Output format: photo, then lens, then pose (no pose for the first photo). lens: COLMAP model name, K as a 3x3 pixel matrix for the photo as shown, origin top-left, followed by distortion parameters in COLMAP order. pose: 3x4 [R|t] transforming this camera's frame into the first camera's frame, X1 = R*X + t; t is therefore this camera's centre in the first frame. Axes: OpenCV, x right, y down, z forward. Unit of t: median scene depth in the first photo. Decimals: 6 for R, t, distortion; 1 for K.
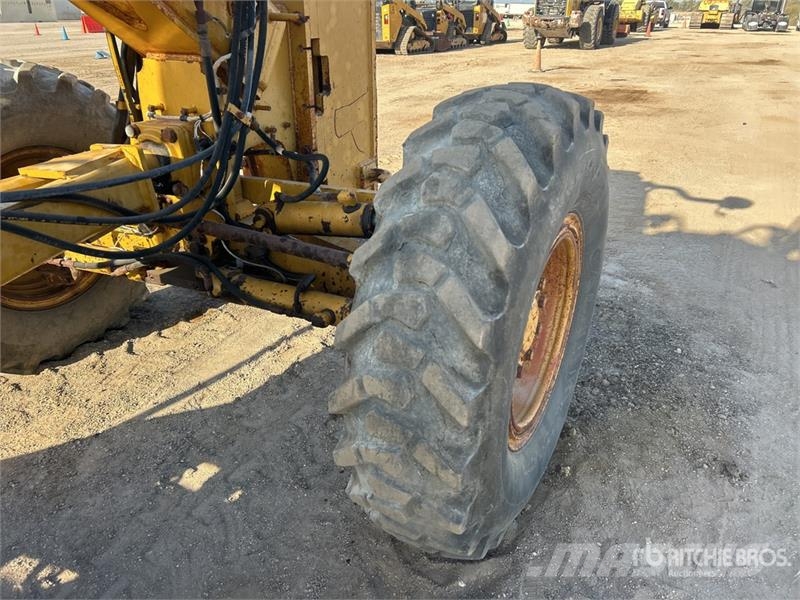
lens RADIAL K [[601.6, 0, 396.8], [0, 601.6, 298.5], [0, 0, 1]] dist [0.016300, -0.014264]
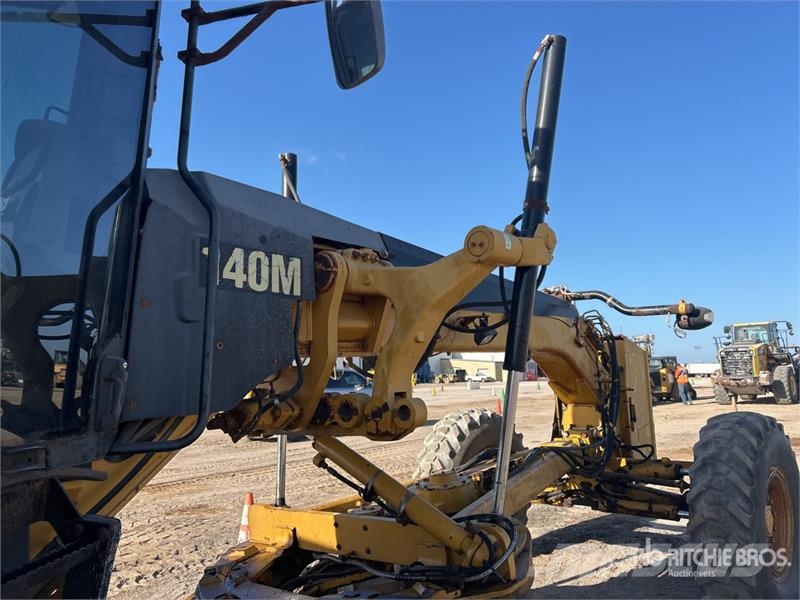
lens RADIAL K [[601.6, 0, 401.3], [0, 601.6, 296.0], [0, 0, 1]] dist [0.016300, -0.014264]
pose [[0.961528, -0.063339, -0.267303, -0.367801], [-0.092648, 0.841272, -0.532613, 0.573645], [0.258610, 0.536888, 0.803039, -1.333822]]
